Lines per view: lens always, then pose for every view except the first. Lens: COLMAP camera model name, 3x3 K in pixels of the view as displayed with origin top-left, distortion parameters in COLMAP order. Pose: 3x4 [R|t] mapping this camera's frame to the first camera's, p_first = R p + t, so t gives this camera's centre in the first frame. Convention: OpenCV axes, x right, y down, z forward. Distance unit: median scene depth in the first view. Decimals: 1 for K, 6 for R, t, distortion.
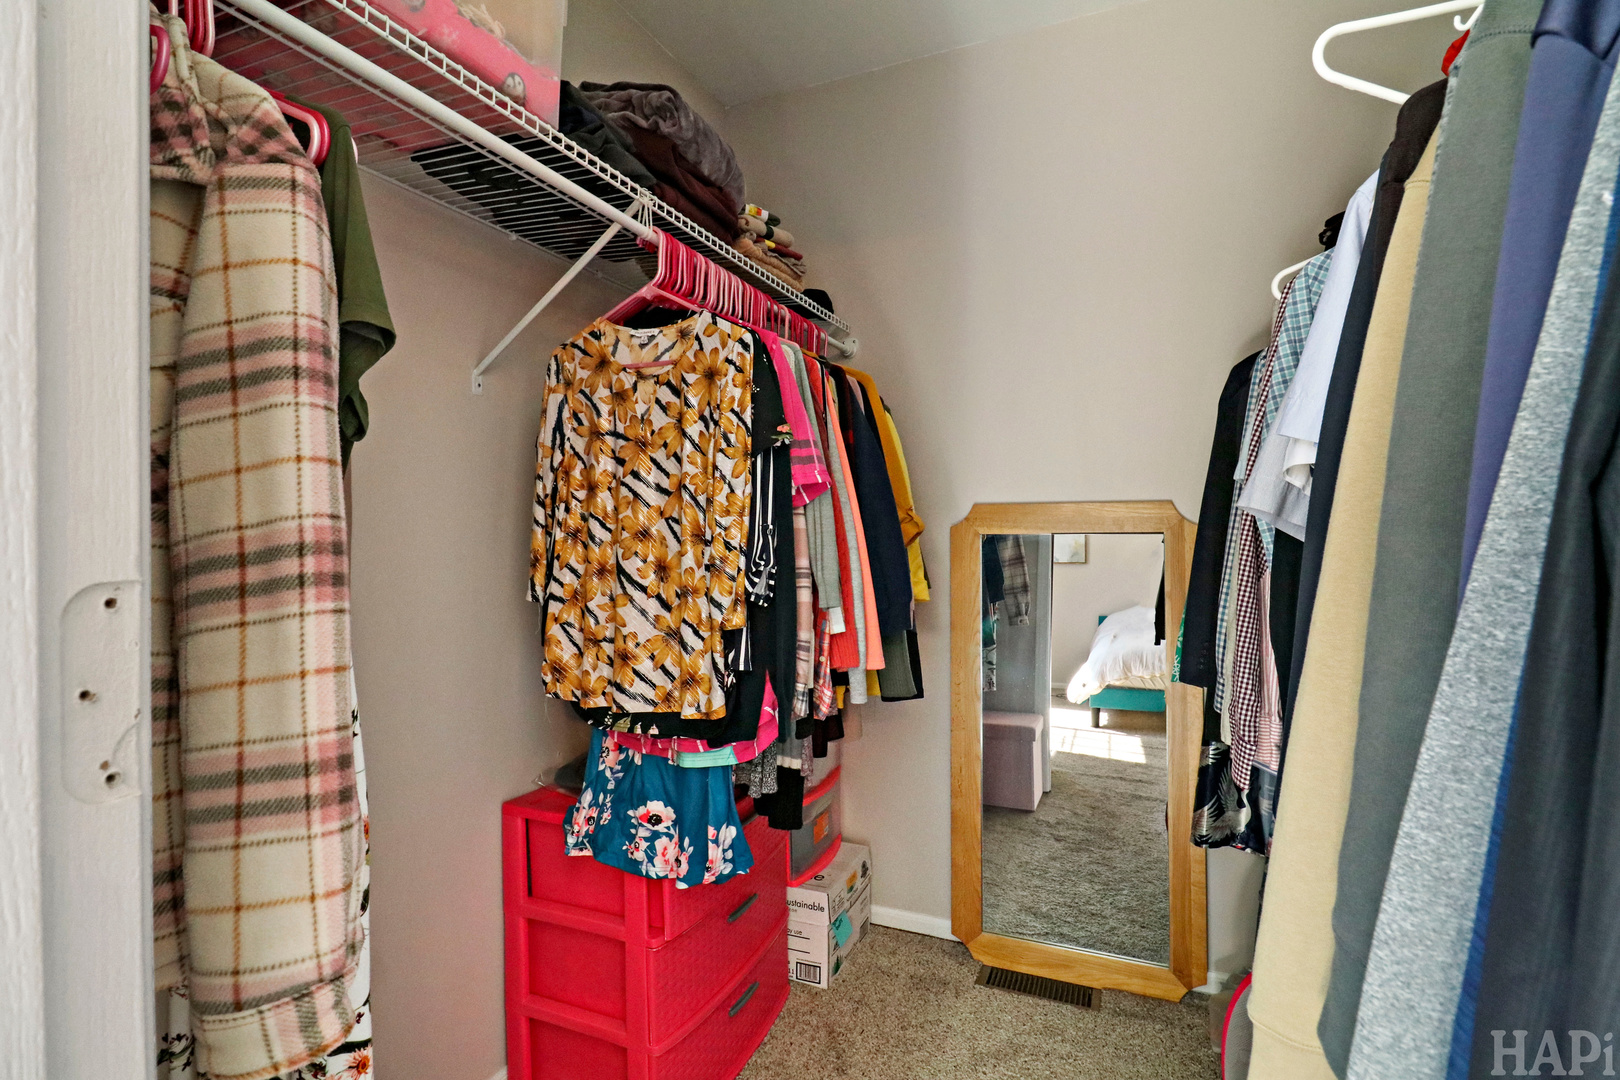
lens RADIAL K [[770.7, 0, 809.2], [0, 770.7, 539.5], [0, 0, 1]] dist [-0.003561, -0.001372]
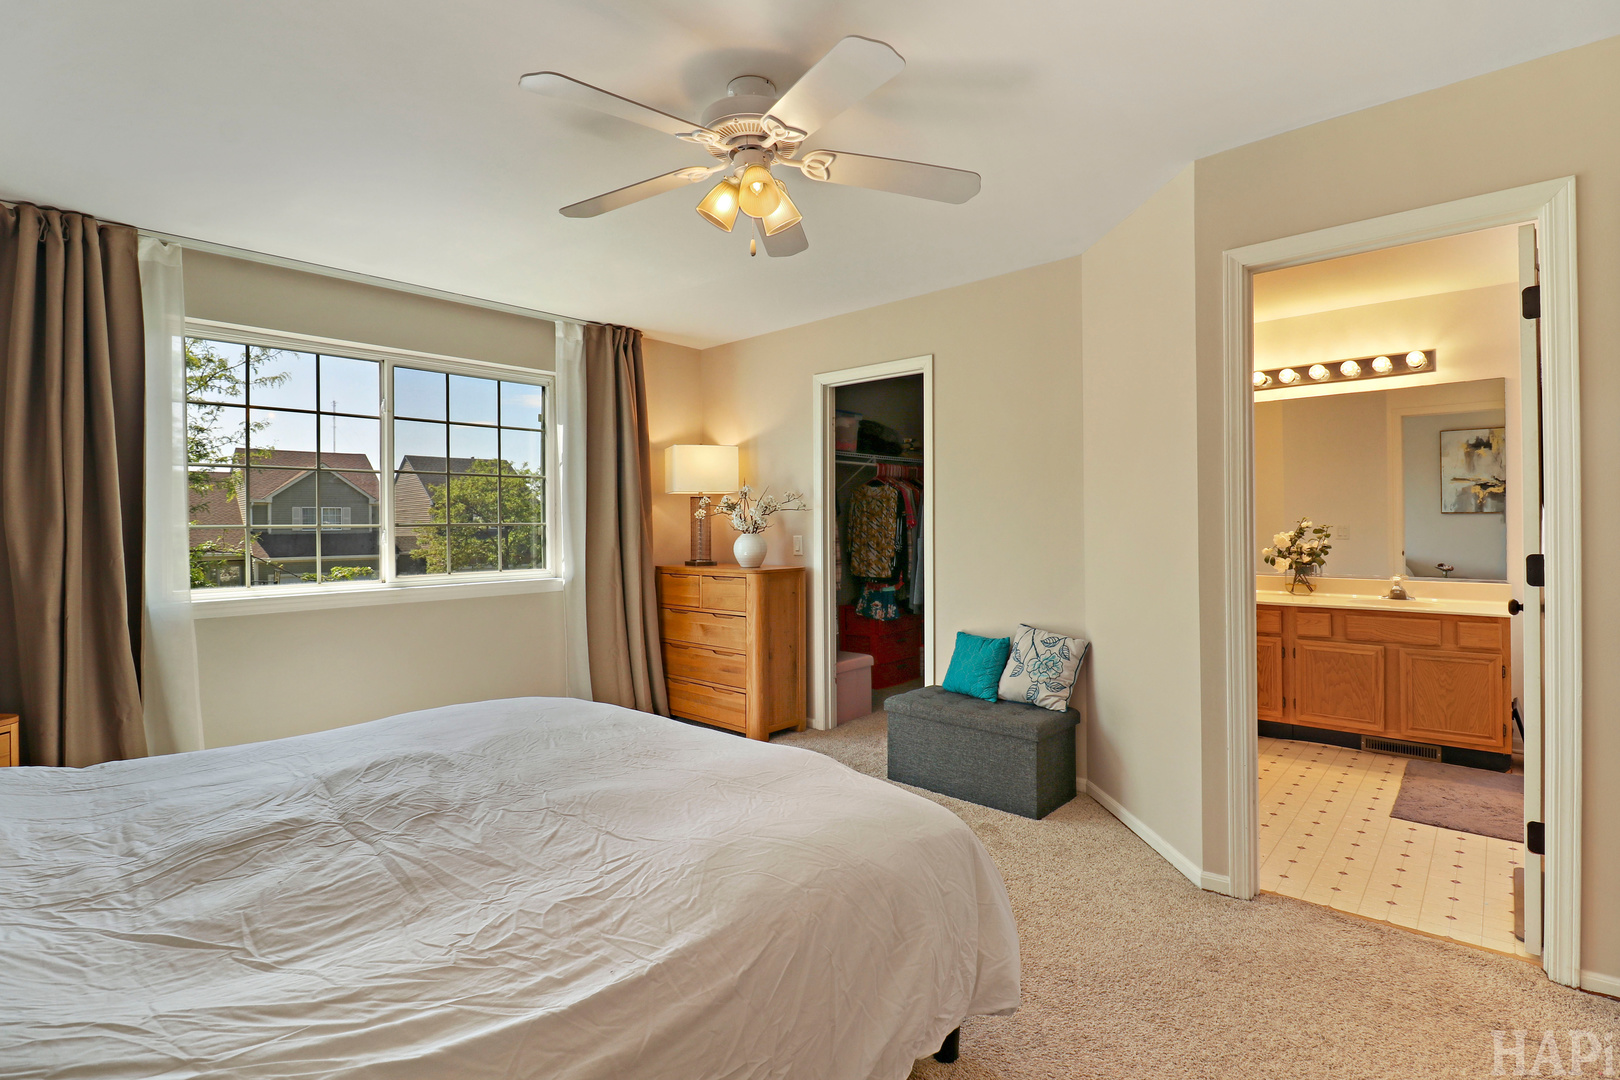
lens RADIAL K [[770.7, 0, 805.6], [0, 770.7, 533.6], [0, 0, 1]] dist [-0.003561, -0.001372]
pose [[0.945055, -0.001750, -0.326906, 0.819323], [0.000141, 0.999988, -0.004947, 0.001502], [0.326911, 0.004629, 0.945044, -3.138800]]
